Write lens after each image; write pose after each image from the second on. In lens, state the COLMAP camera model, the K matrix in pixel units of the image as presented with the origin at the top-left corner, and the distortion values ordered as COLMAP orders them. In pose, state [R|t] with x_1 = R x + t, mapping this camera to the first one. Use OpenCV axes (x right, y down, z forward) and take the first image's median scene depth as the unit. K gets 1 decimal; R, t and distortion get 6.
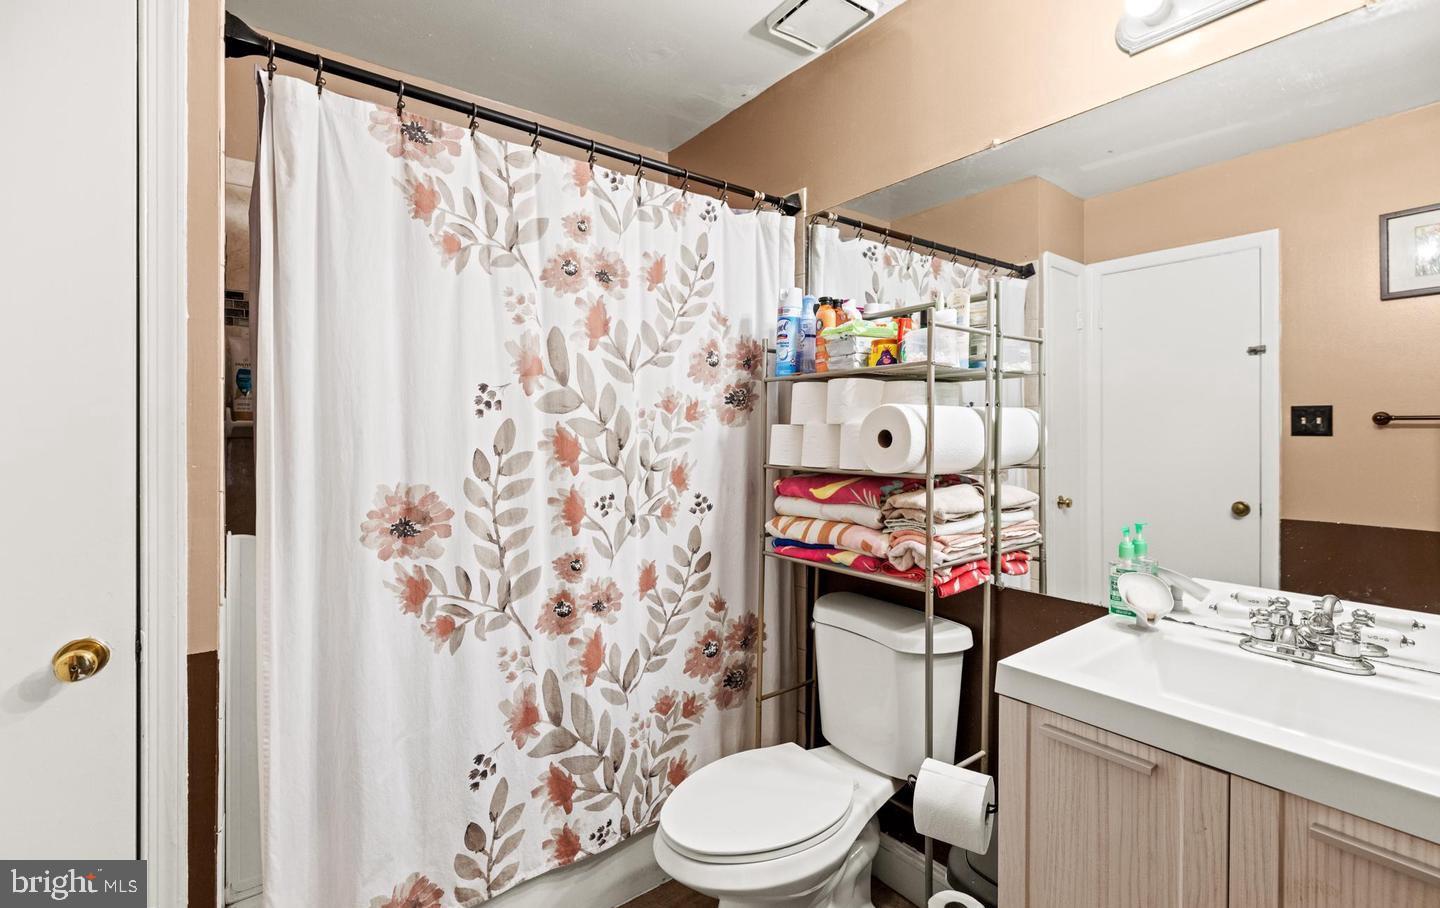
lens RADIAL K [[627.4, 0, 707.3], [0, 627.4, 421.3], [0, 0, 1]] dist [-0.000689, 0.000196]
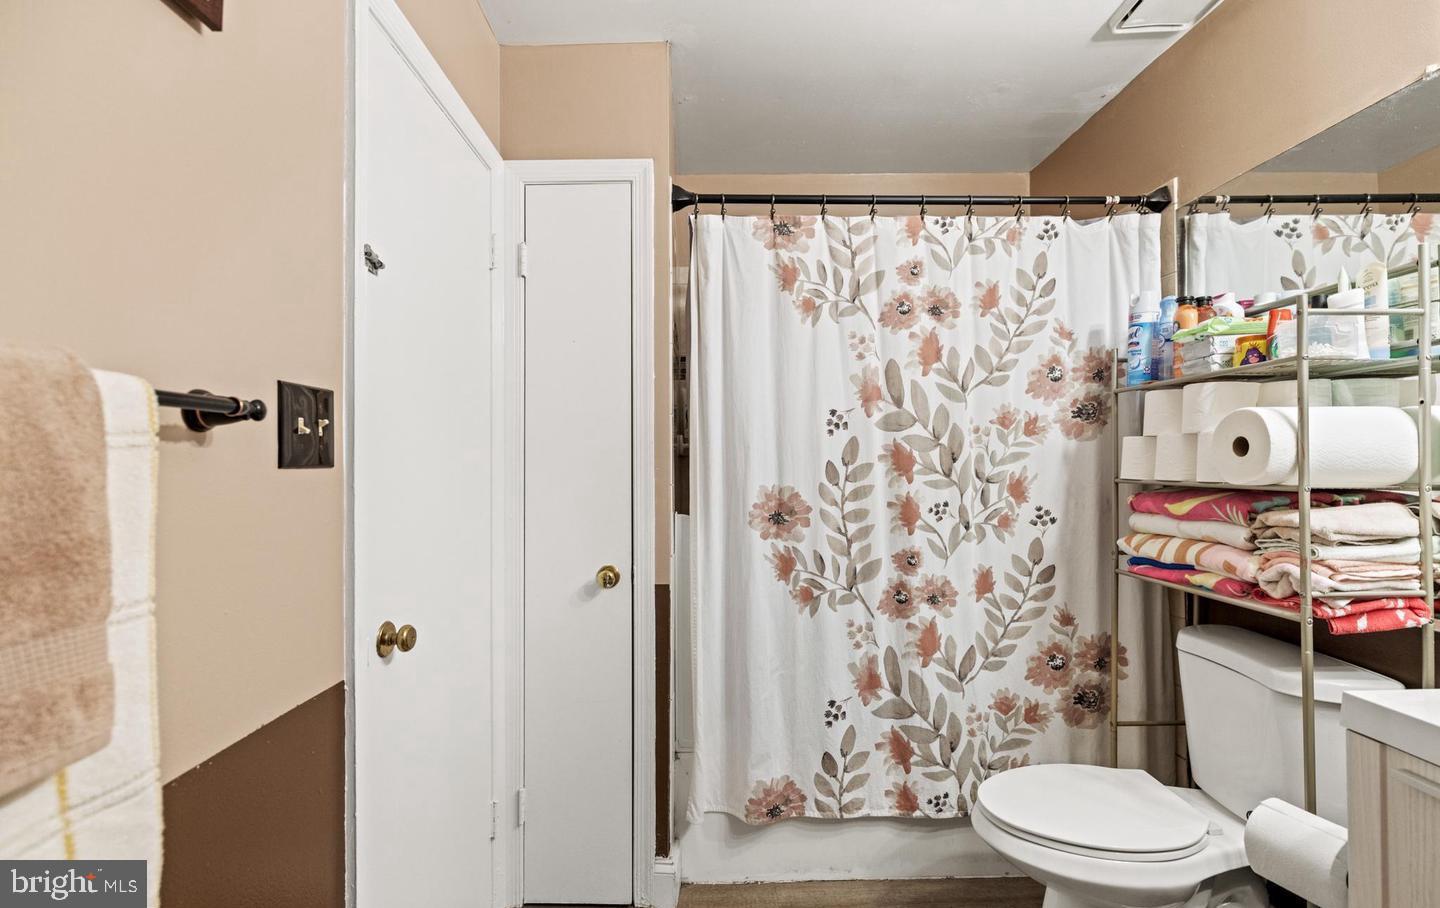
lens RADIAL K [[627.4, 0, 707.3], [0, 627.4, 421.3], [0, 0, 1]] dist [-0.000689, 0.000196]
pose [[0.798838, -0.041781, -0.600093, 0.192534], [0.012393, 0.998516, -0.053024, 0.027113], [0.601418, 0.034921, 0.798171, -0.163063]]
